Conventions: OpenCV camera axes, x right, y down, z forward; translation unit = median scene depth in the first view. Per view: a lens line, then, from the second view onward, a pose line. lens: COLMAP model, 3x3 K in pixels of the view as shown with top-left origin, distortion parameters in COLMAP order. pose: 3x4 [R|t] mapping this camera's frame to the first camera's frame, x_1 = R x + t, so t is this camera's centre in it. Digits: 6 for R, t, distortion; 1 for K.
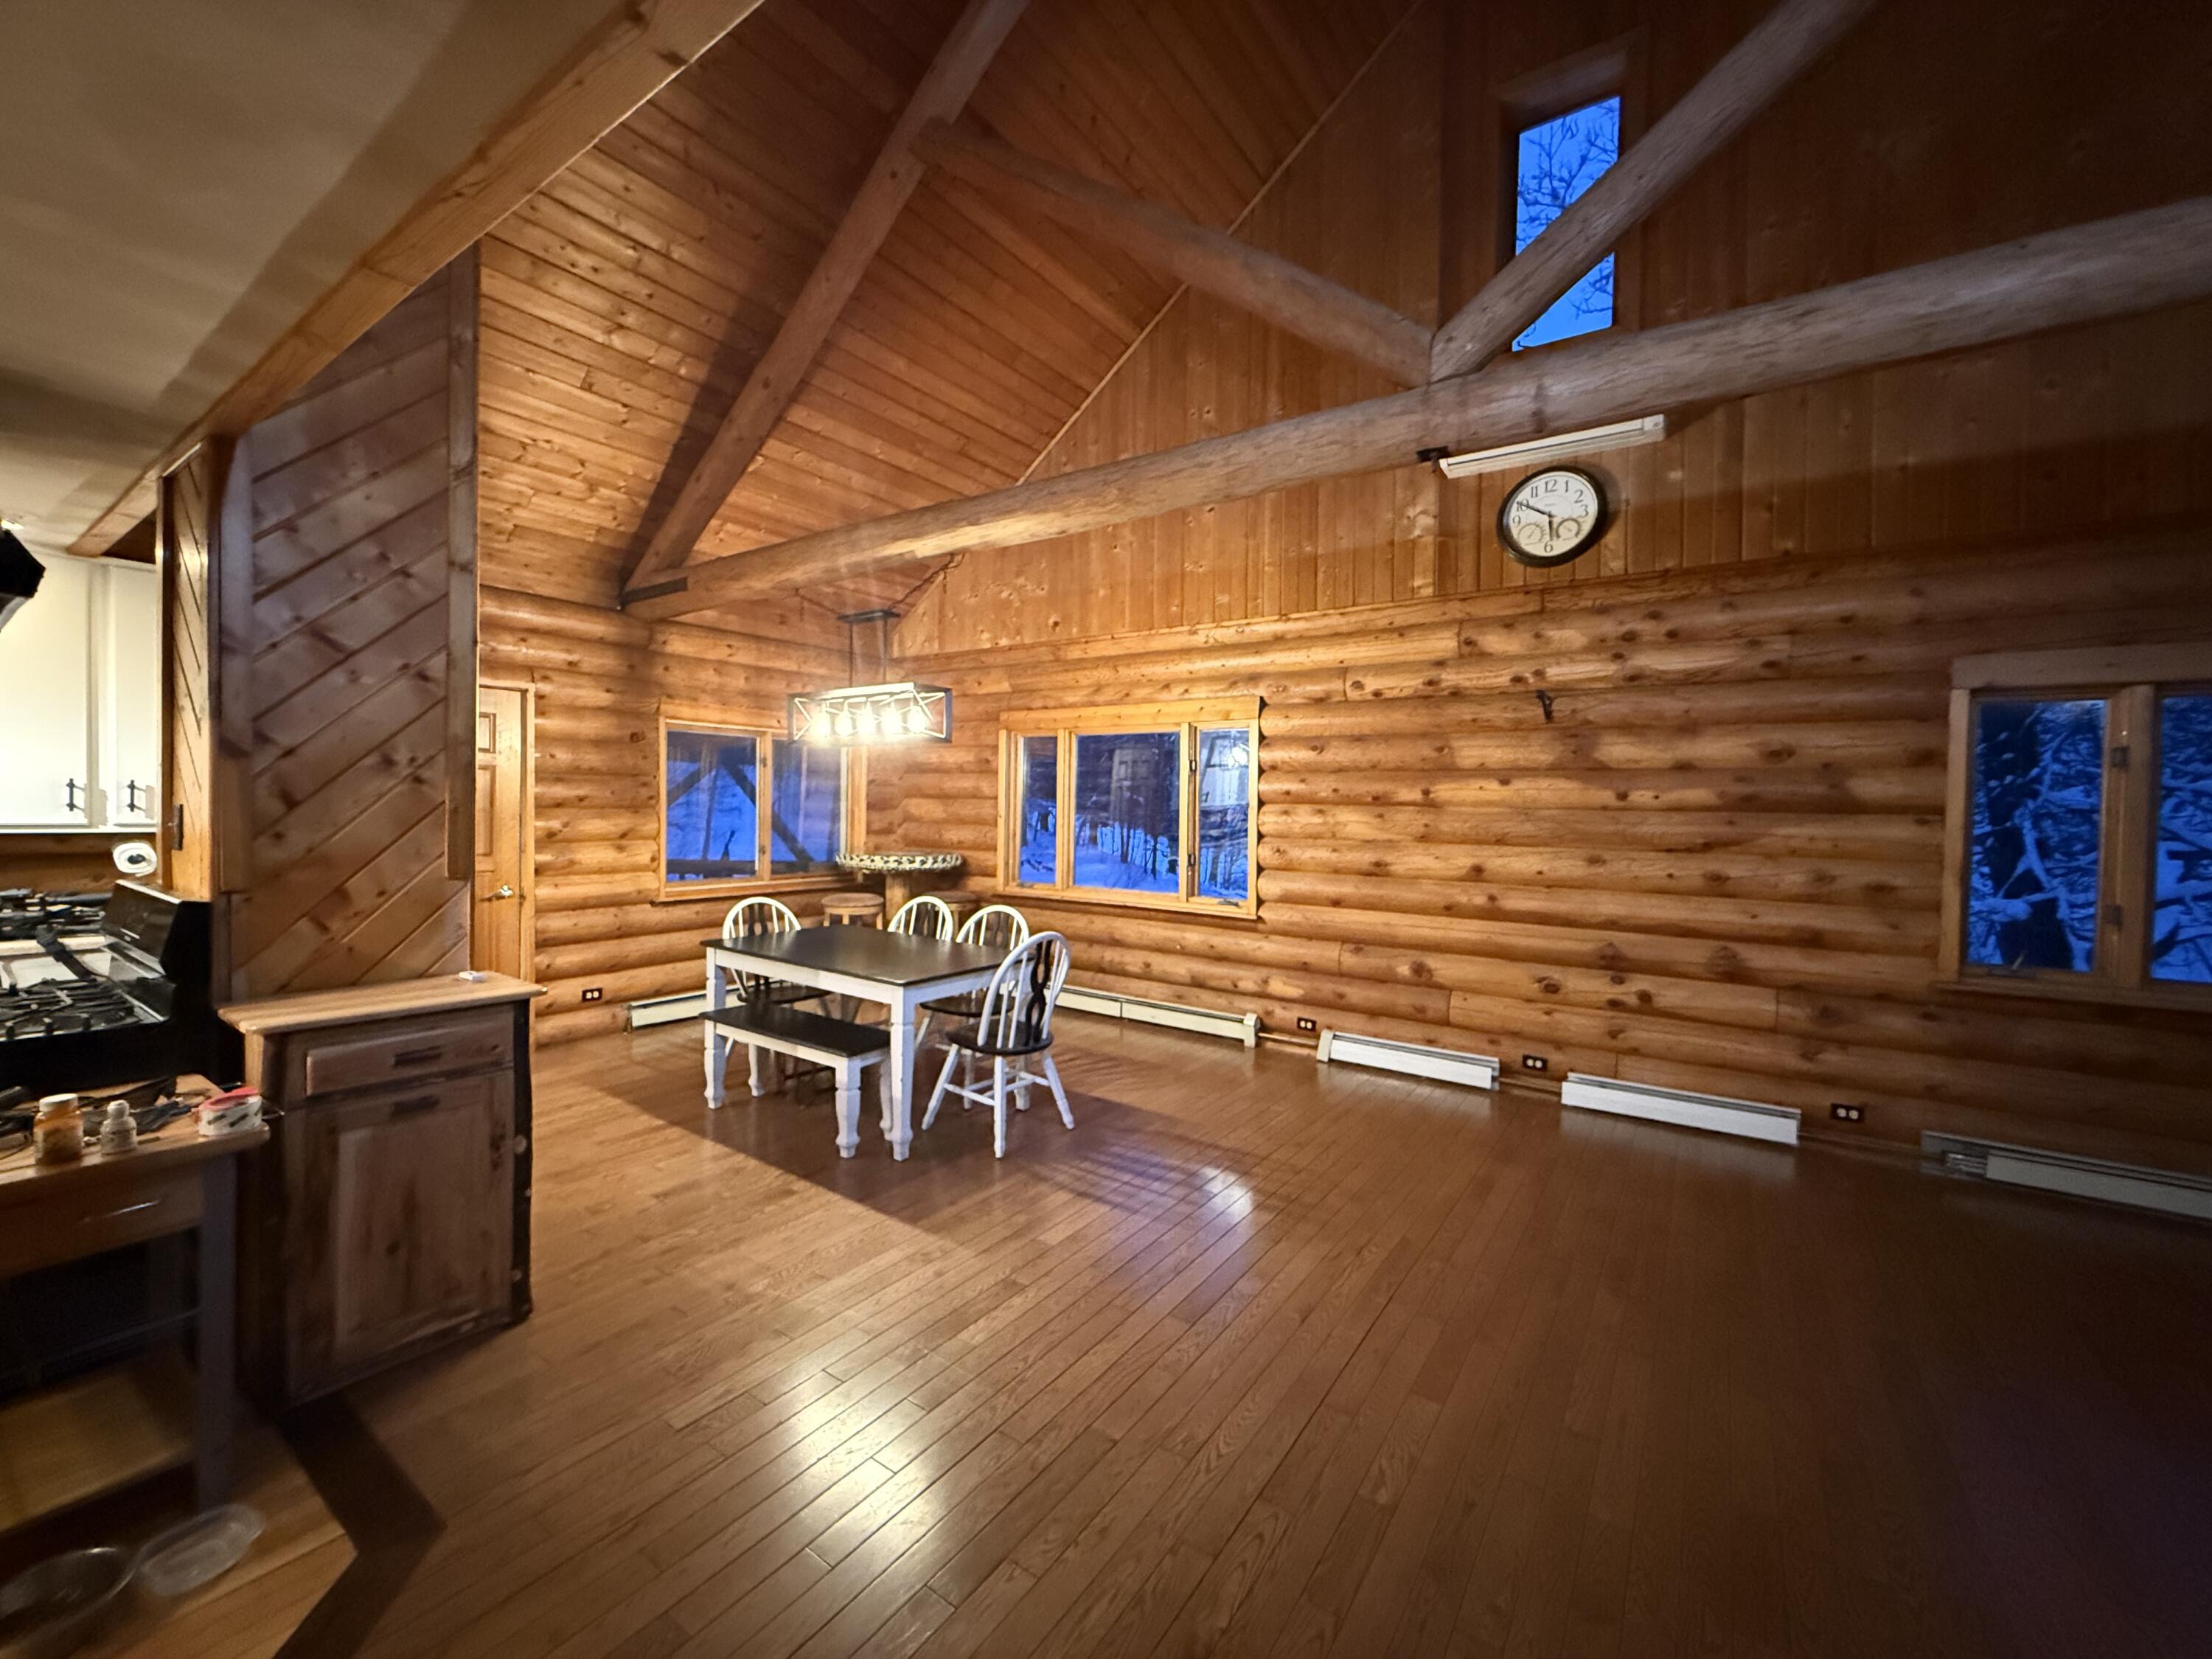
lens RADIAL K [[884.9, 0, 1098.9], [0, 884.9, 831.7], [0, 0, 1]] dist [0.000818, -0.000341]
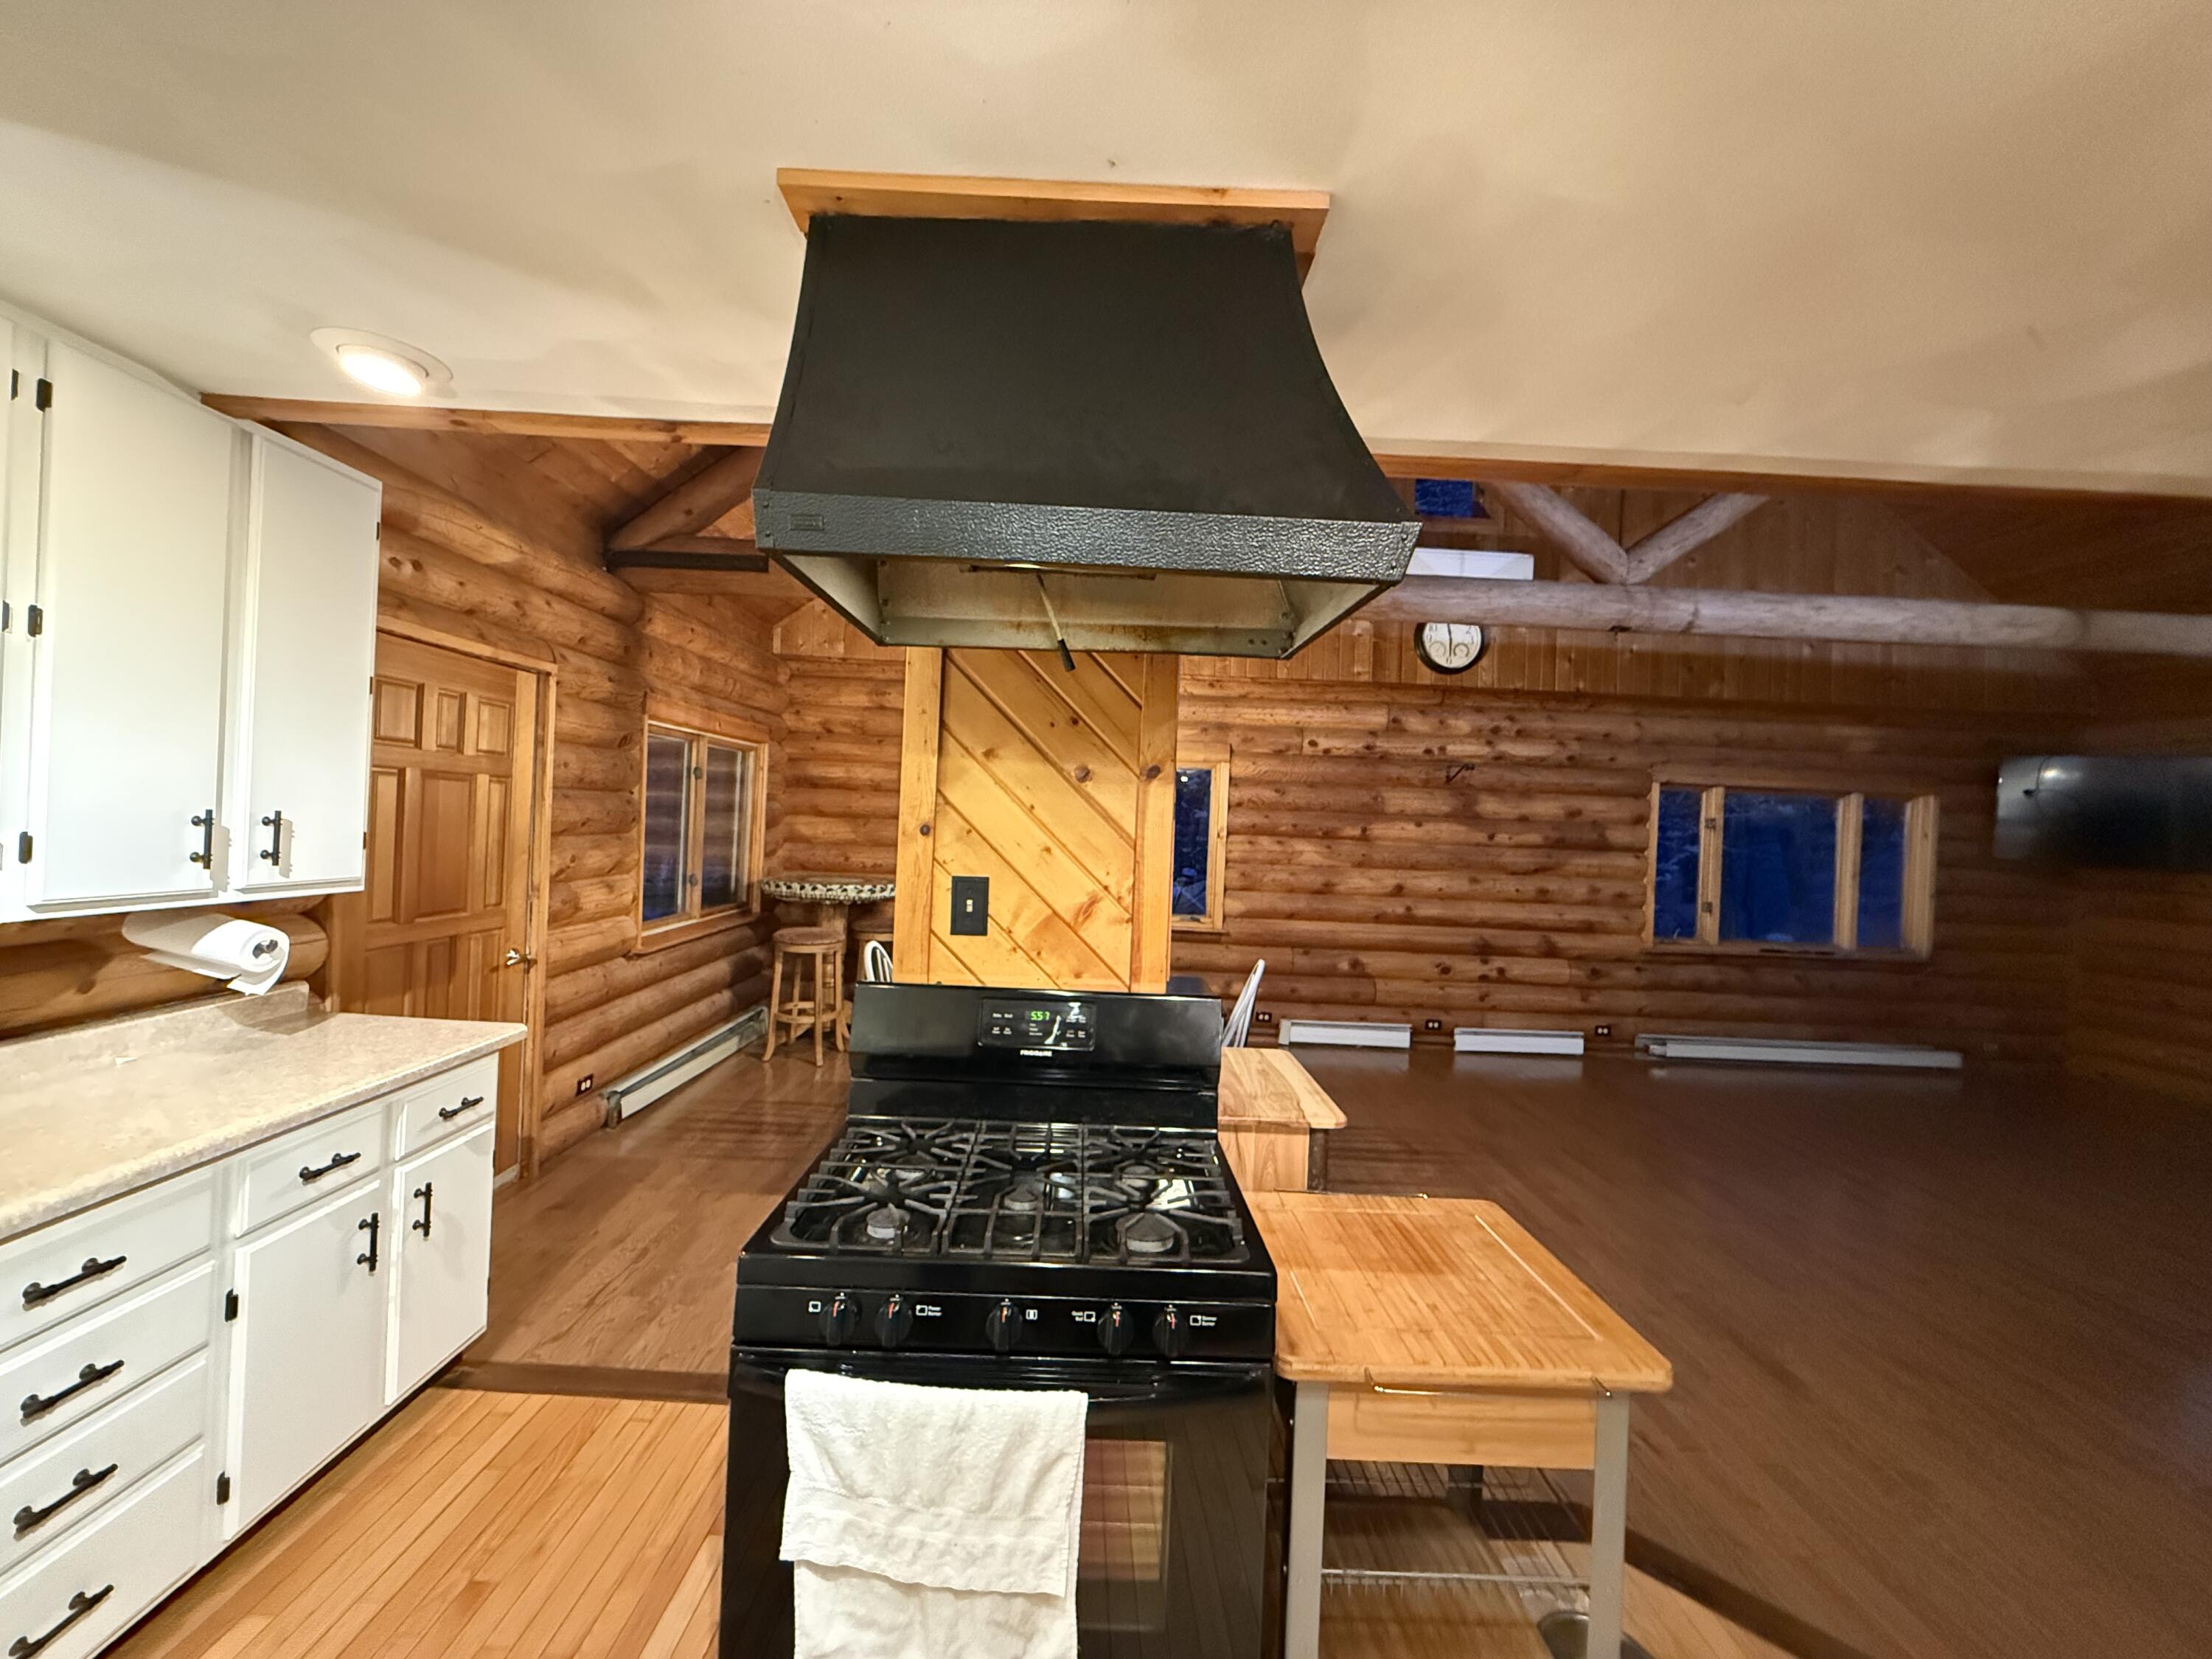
lens RADIAL K [[884.9, 0, 1097.8], [0, 884.9, 827.2], [0, 0, 1]] dist [0.000818, -0.000341]
pose [[0.813923, 0.012185, 0.580845, -0.782944], [-0.010904, 0.999924, -0.005696, -0.039494], [-0.580871, -0.001697, 0.813994, 0.170381]]
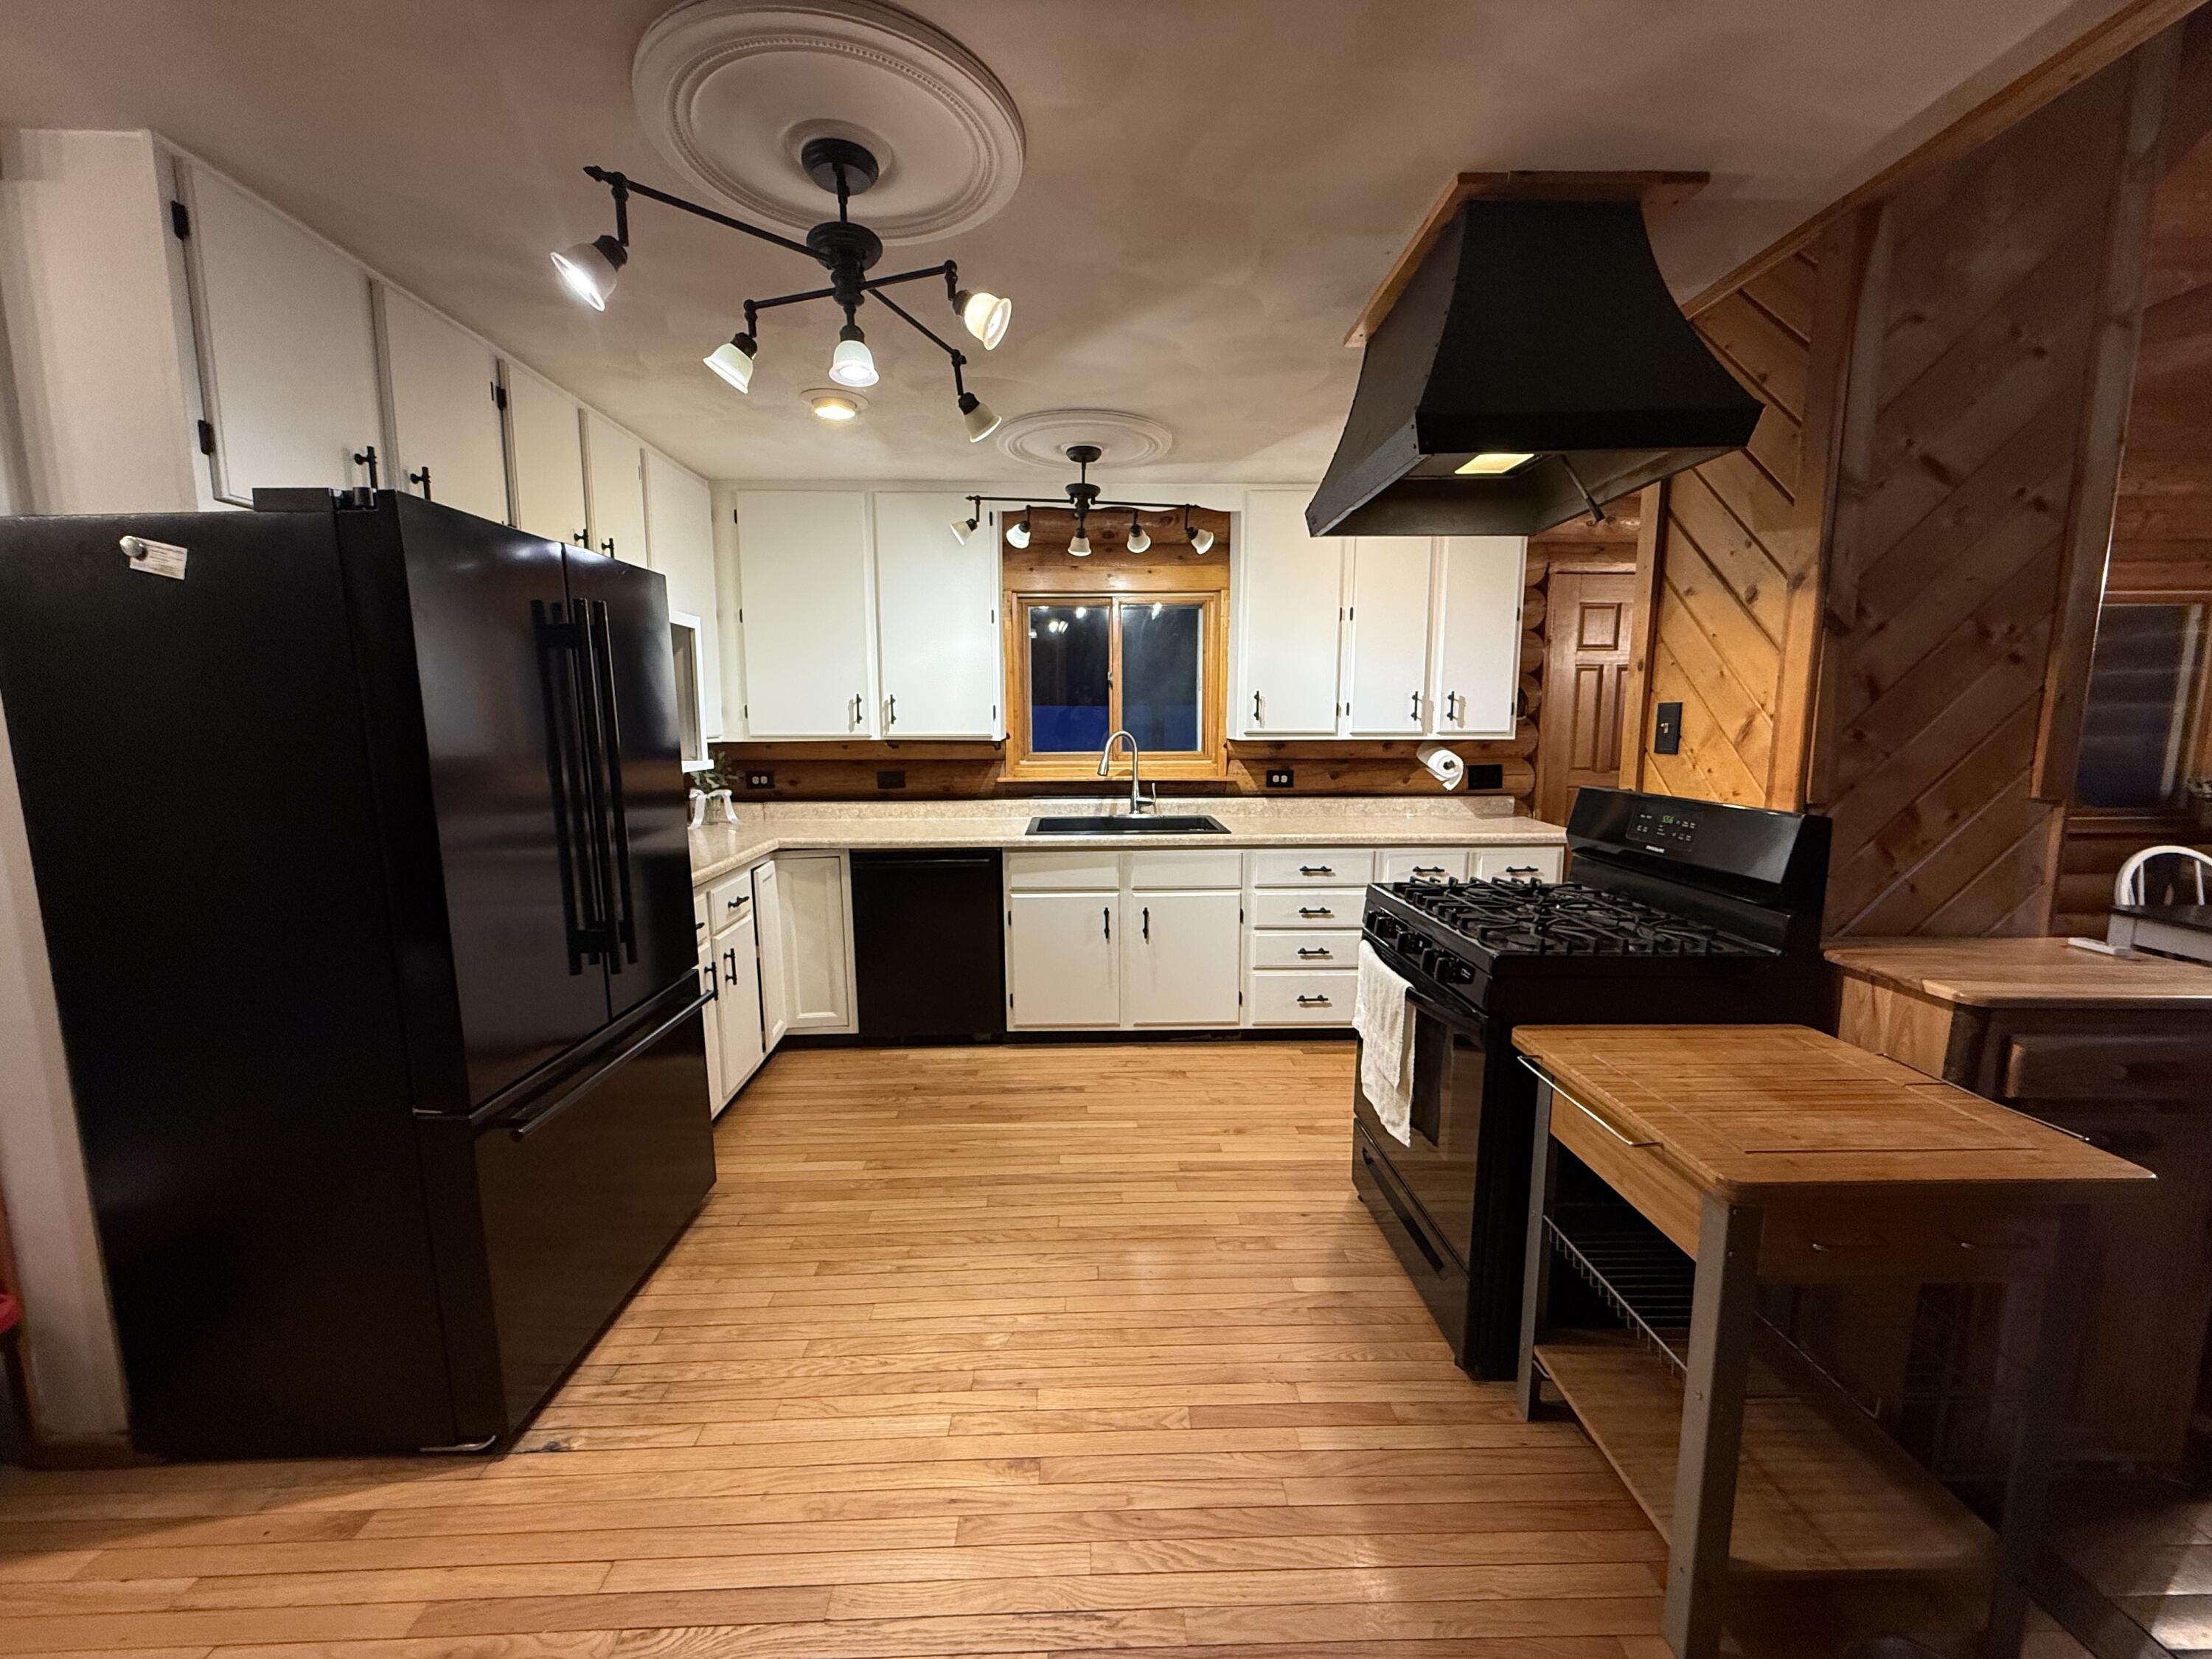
lens RADIAL K [[884.9, 0, 1101.8], [0, 884.9, 831.3], [0, 0, 1]] dist [0.000818, -0.000341]
pose [[0.594321, 0.081360, -0.800102, -0.365553], [-0.007541, 0.995390, 0.095616, 0.009617], [0.804193, -0.050793, 0.592194, -0.001529]]
